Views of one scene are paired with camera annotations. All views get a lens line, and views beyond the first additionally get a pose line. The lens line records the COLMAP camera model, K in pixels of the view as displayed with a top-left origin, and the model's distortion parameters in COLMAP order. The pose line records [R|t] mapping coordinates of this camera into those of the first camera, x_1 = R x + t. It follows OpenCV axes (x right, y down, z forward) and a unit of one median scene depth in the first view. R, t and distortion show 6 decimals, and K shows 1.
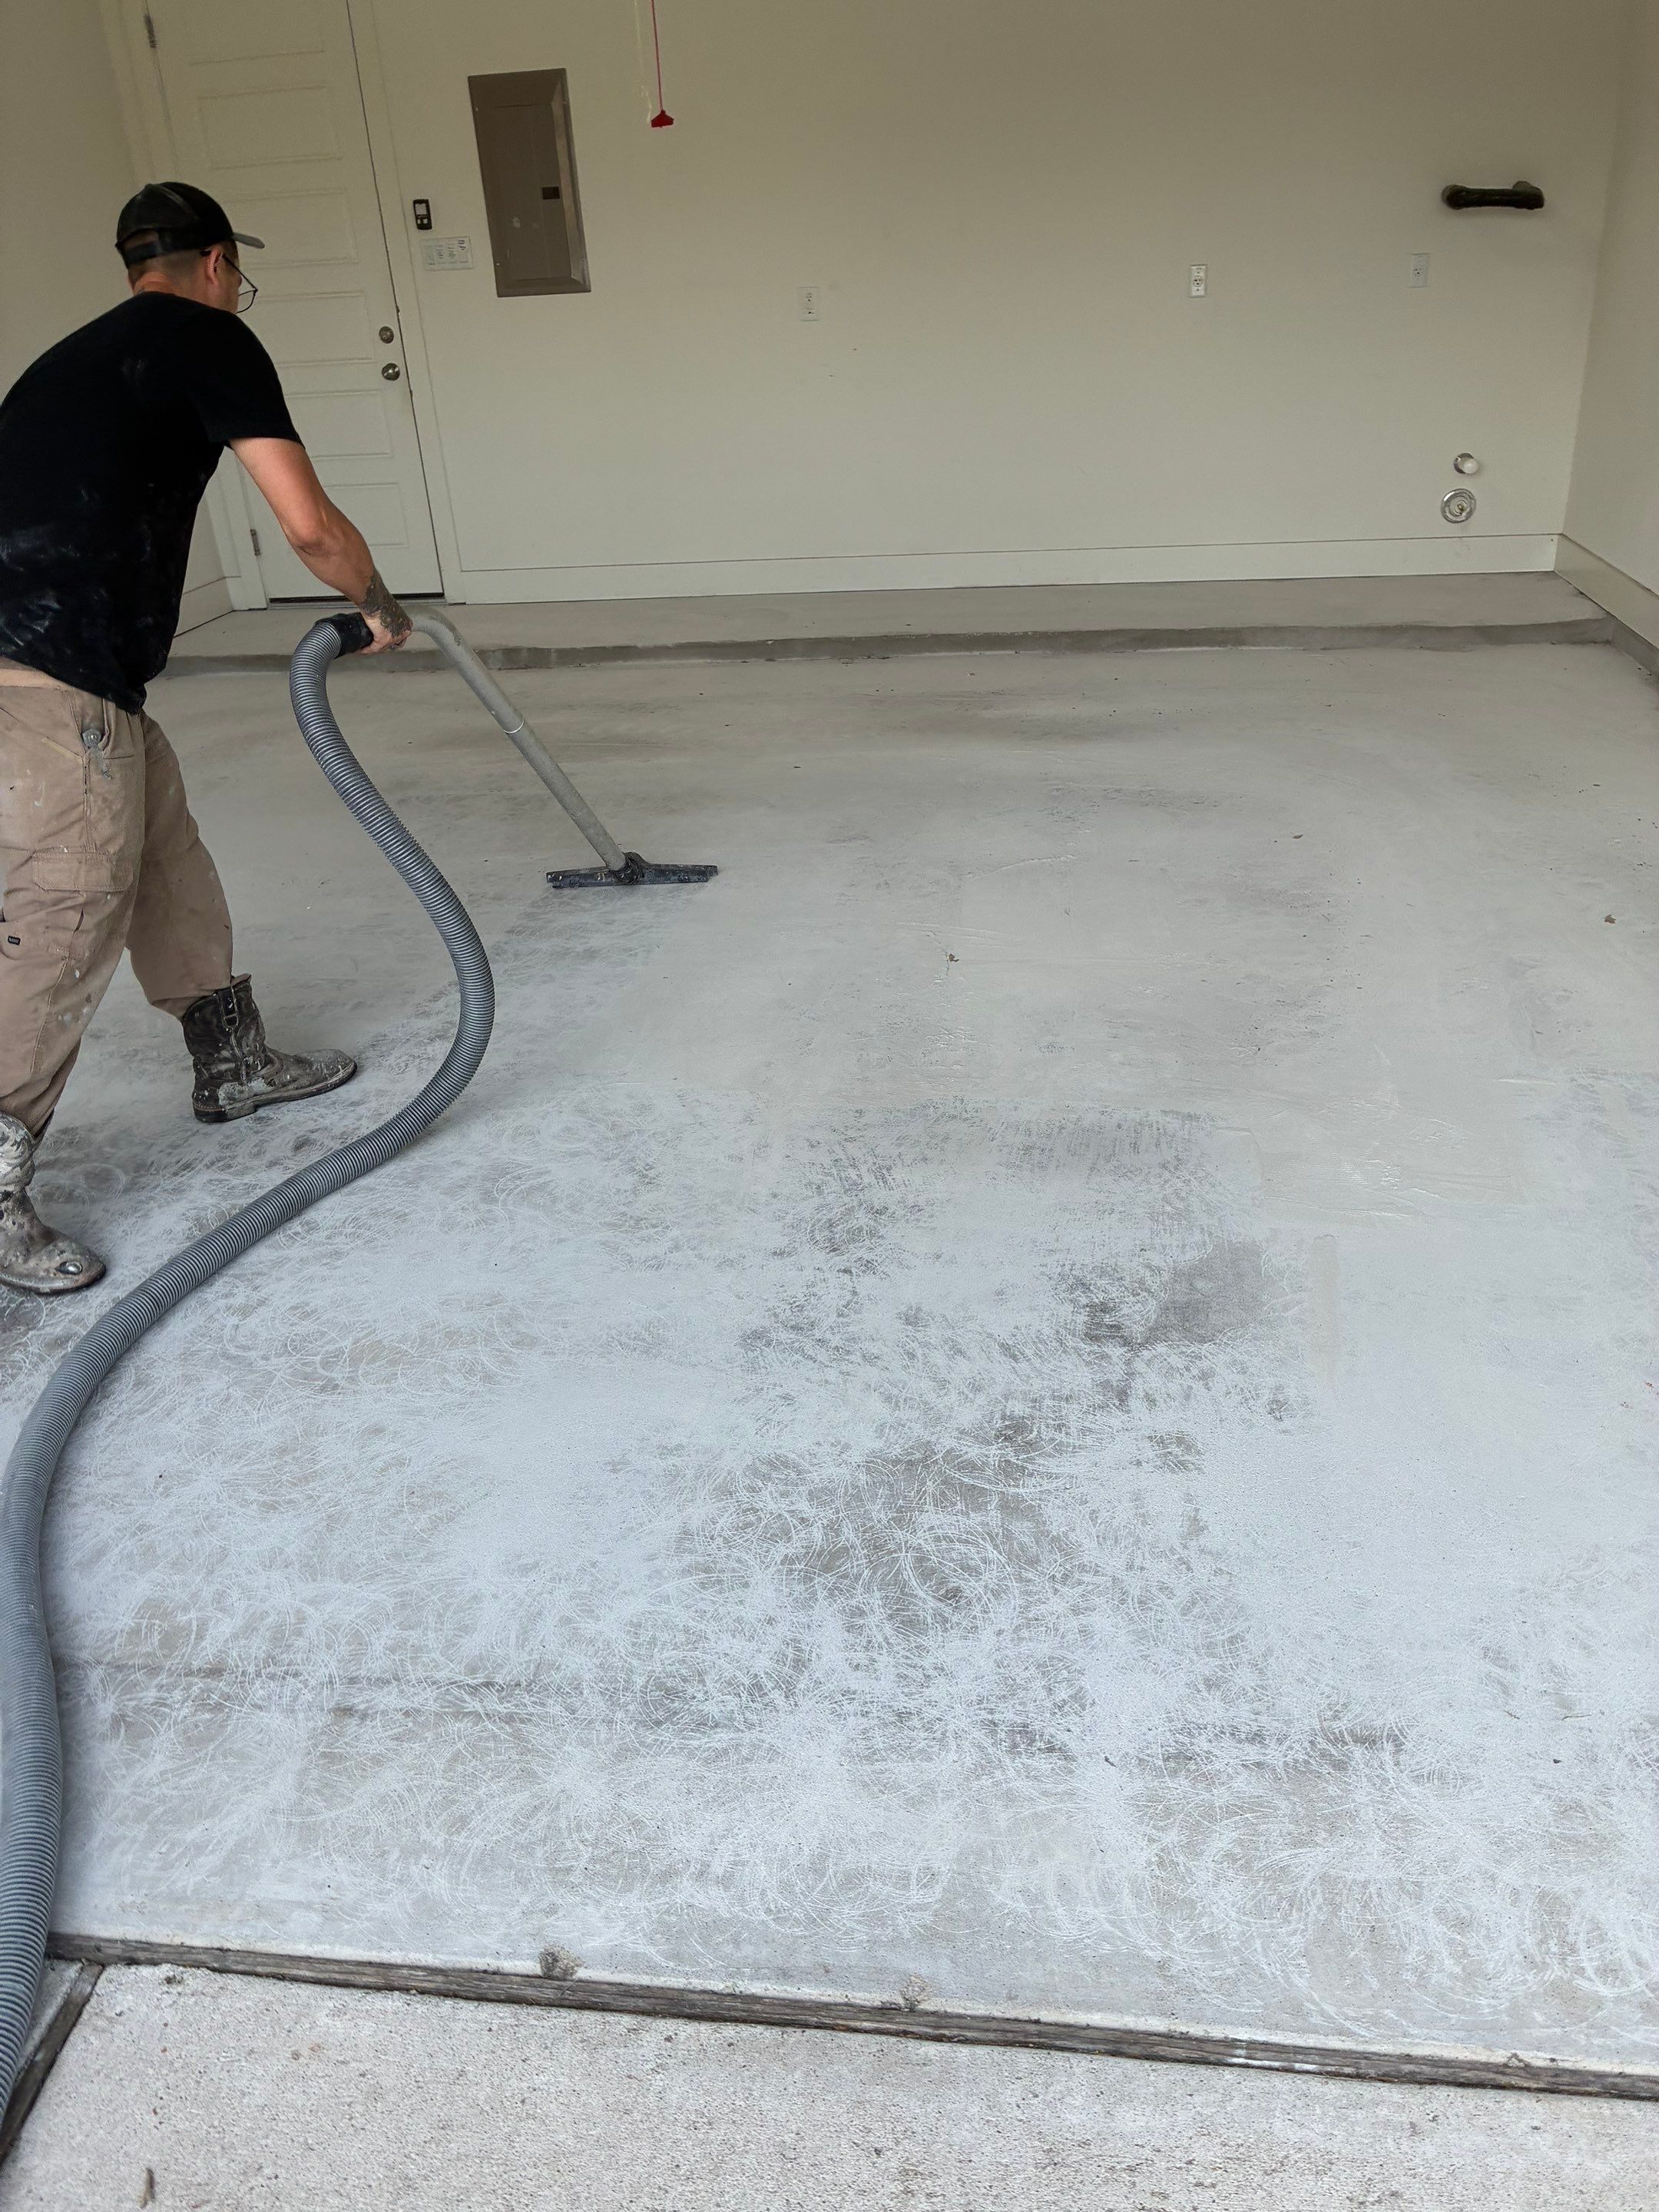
lens RADIAL K [[1660.9, 0, 861.6], [0, 1660.9, 1035.7], [0, 0, 1]] dist [0.065219, -0.052007]
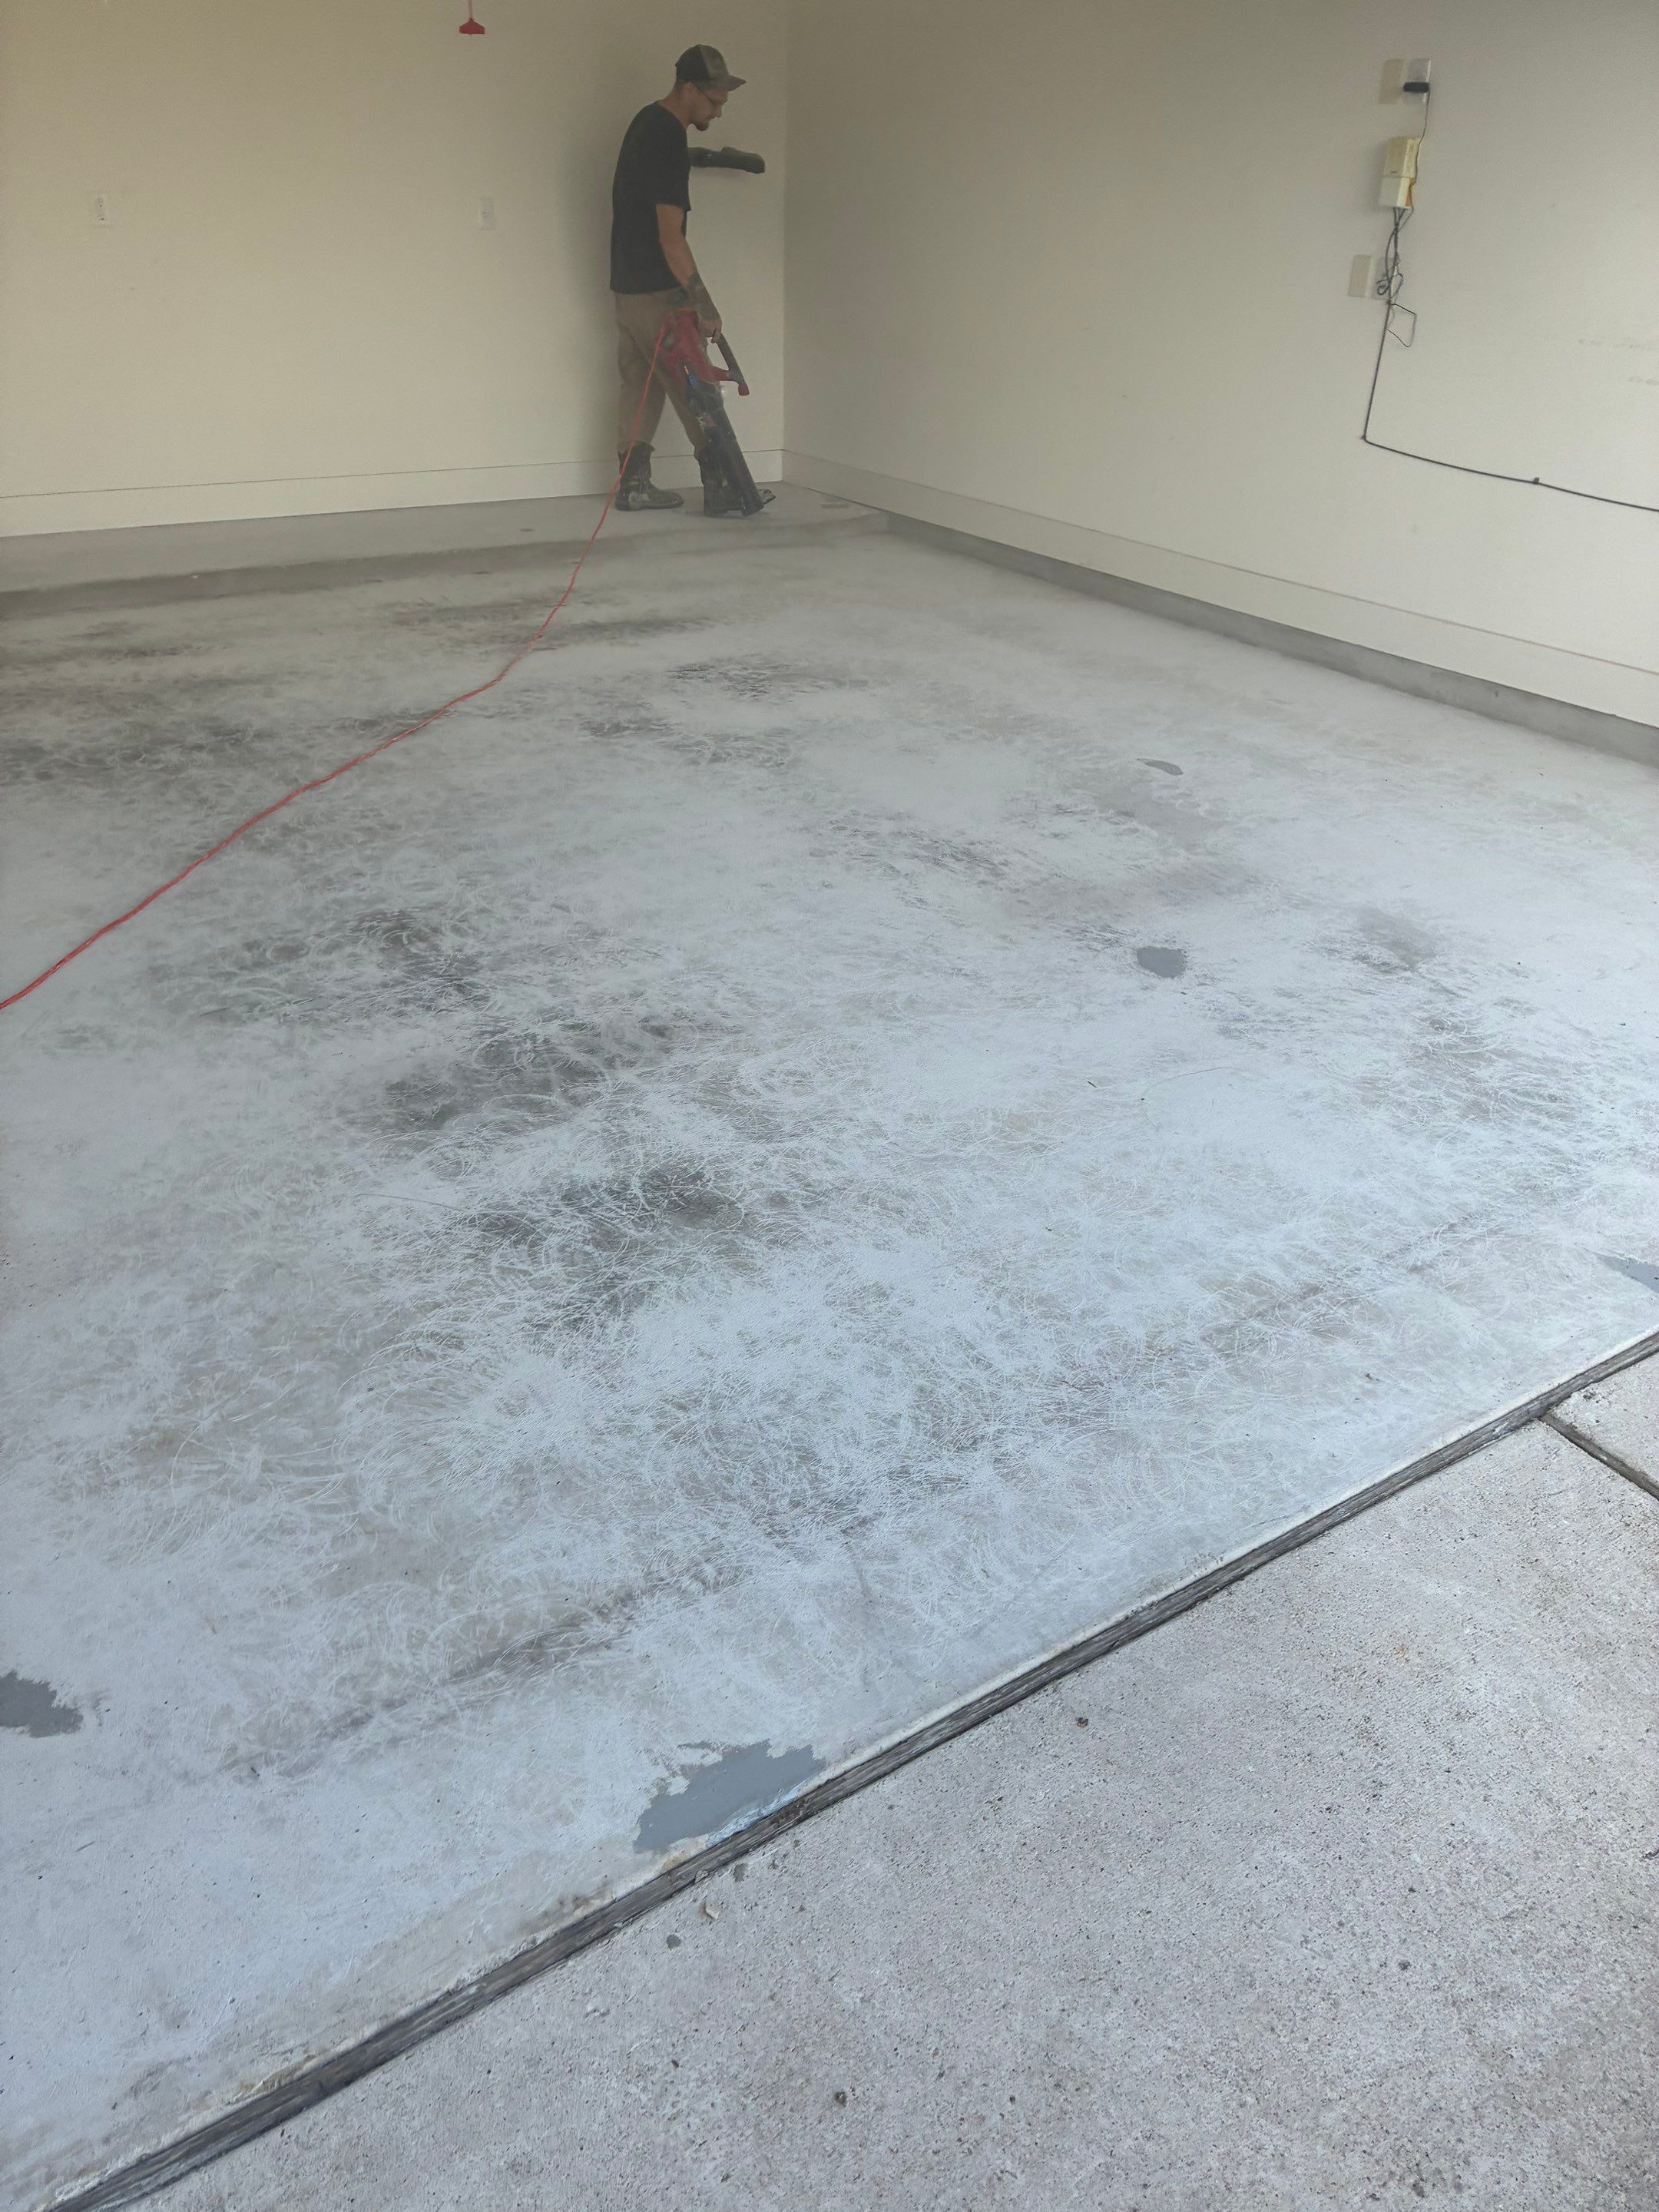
lens RADIAL K [[1647.7, 0, 829.5], [0, 1647.7, 1106.0], [0, 0, 1]] dist [0.032068, -0.039325]
pose [[0.745547, -0.257546, 0.614678, -1.145739], [0.219485, 0.965746, 0.138426, -0.008664], [-0.629274, 0.031709, 0.776537, 0.210001]]
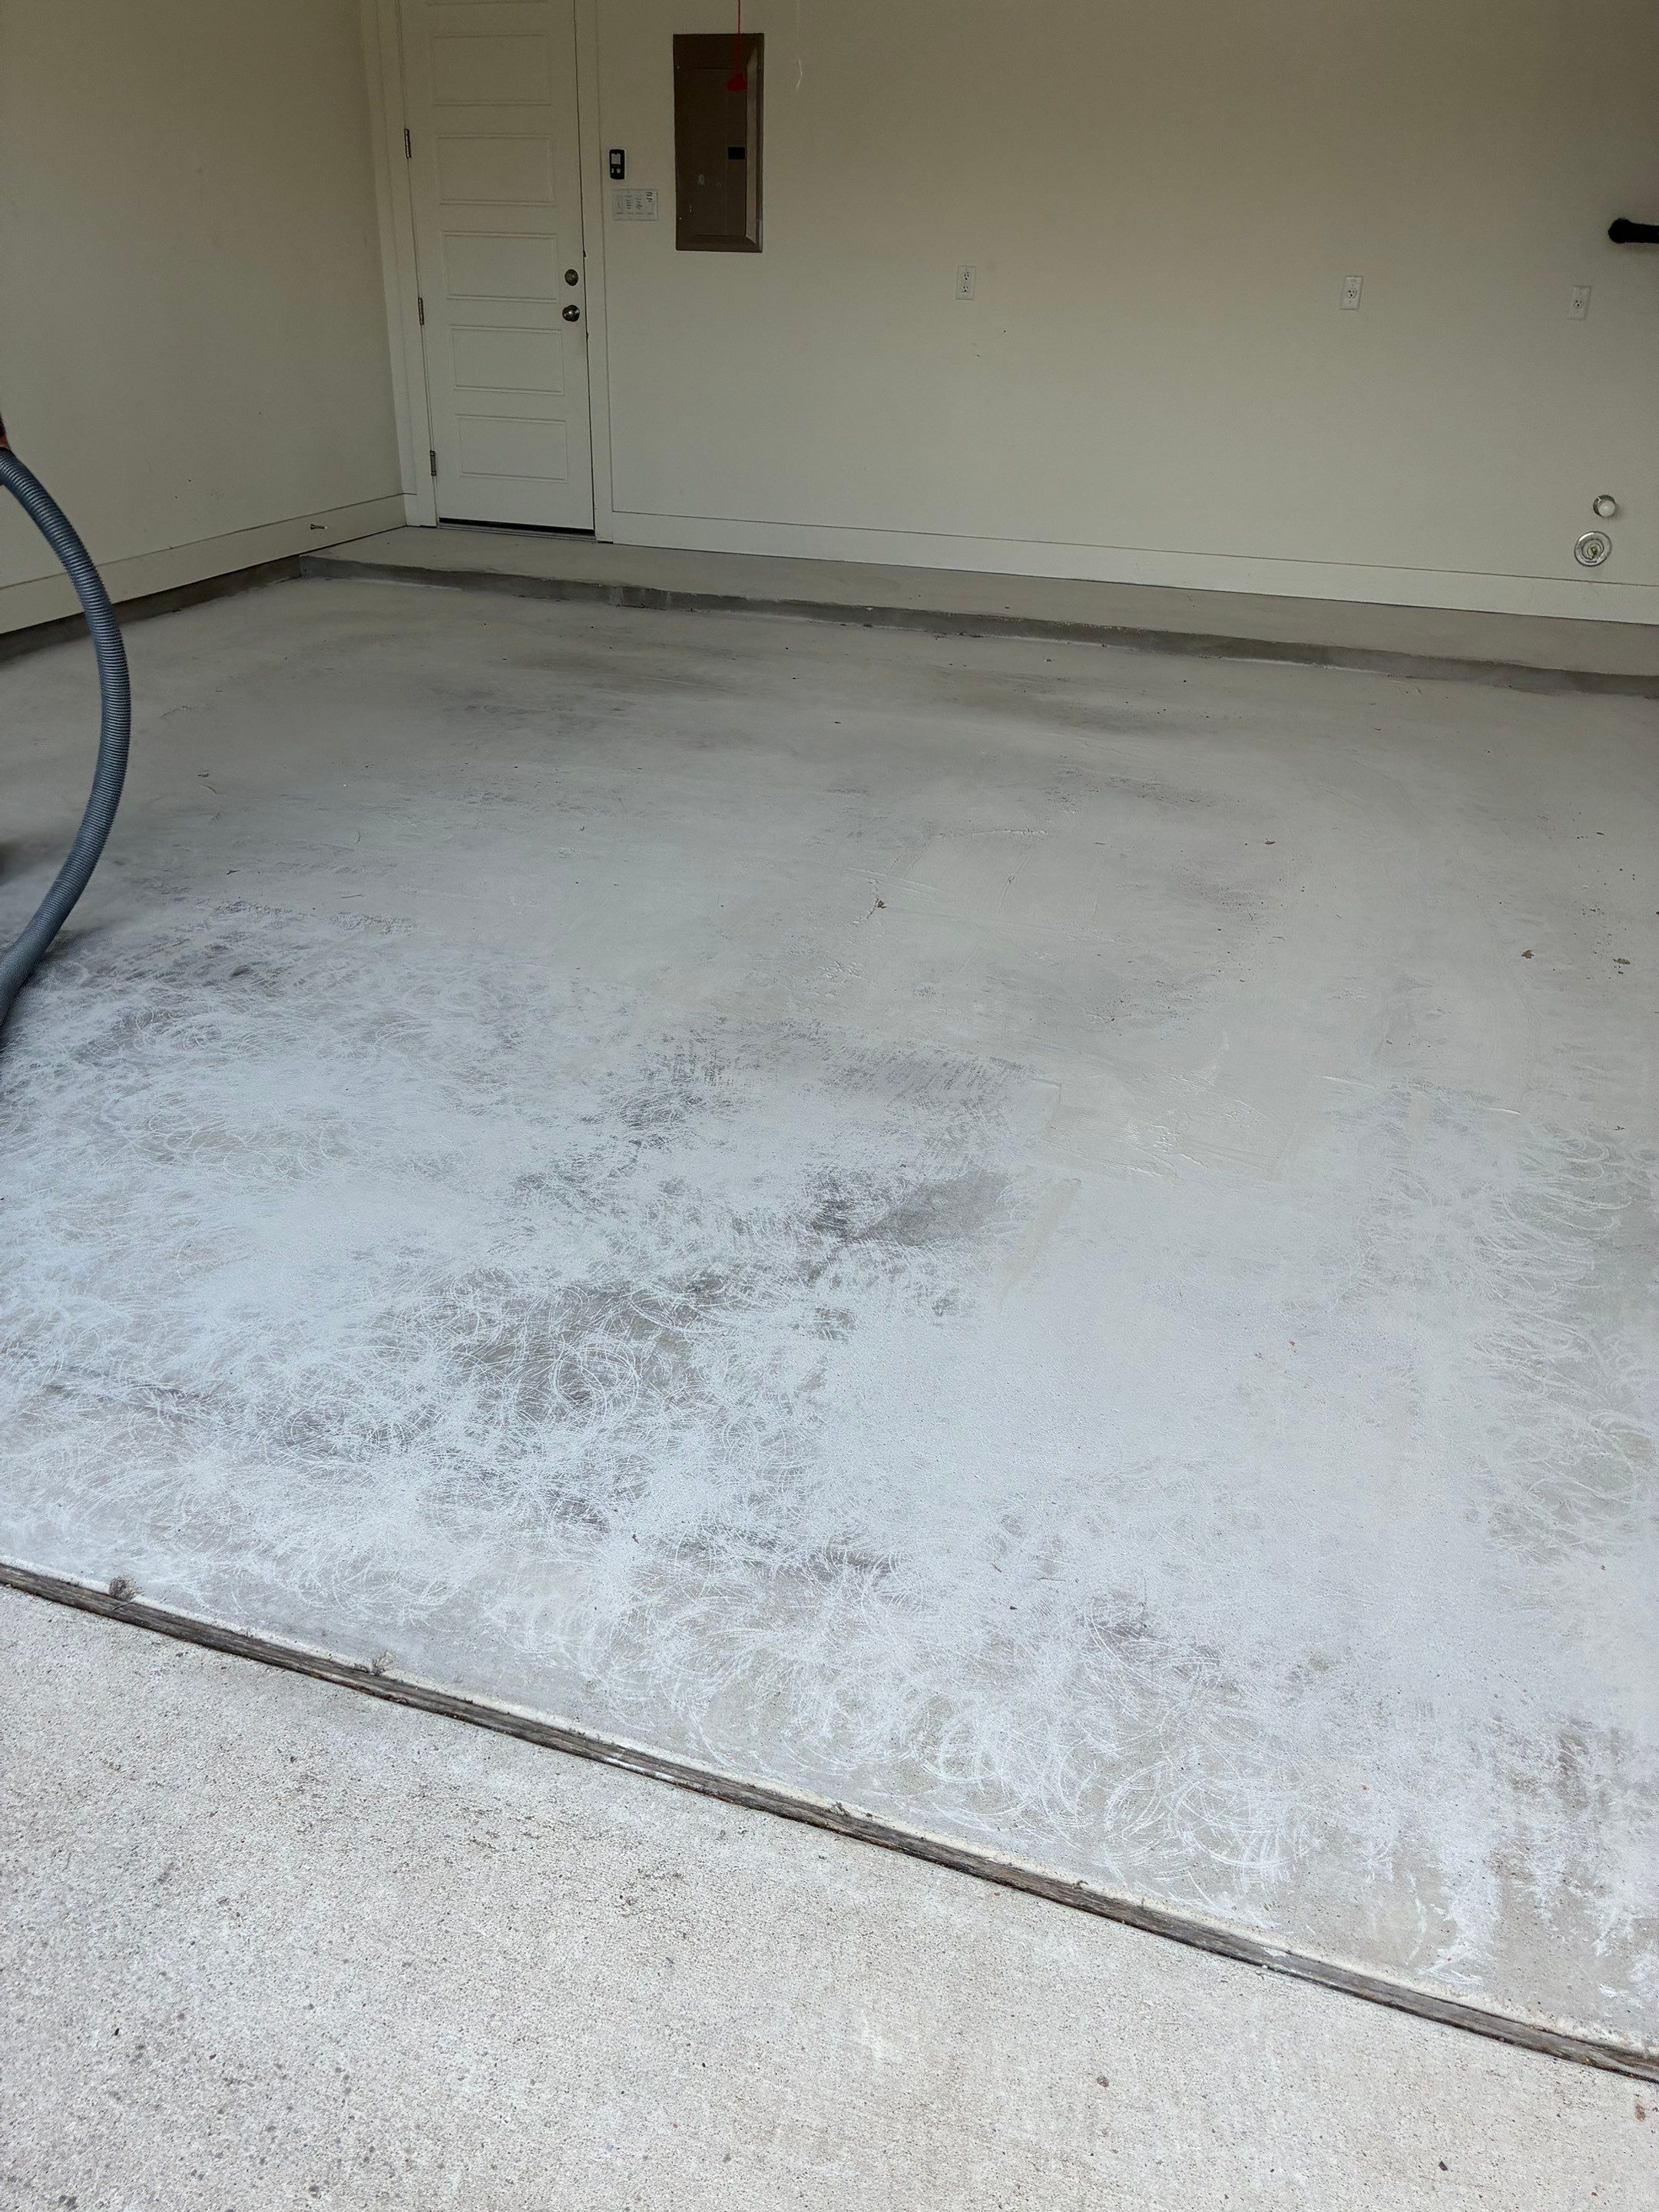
lens RADIAL K [[1643.9, 0, 829.5], [0, 1643.9, 1106.0], [0, 0, 1]] dist [0.066563, -0.084391]
pose [[0.977947, 0.156109, -0.138741, 0.291822], [-0.149919, 0.987219, 0.054068, 0.044058], [0.145408, -0.032075, 0.988852, -0.068684]]
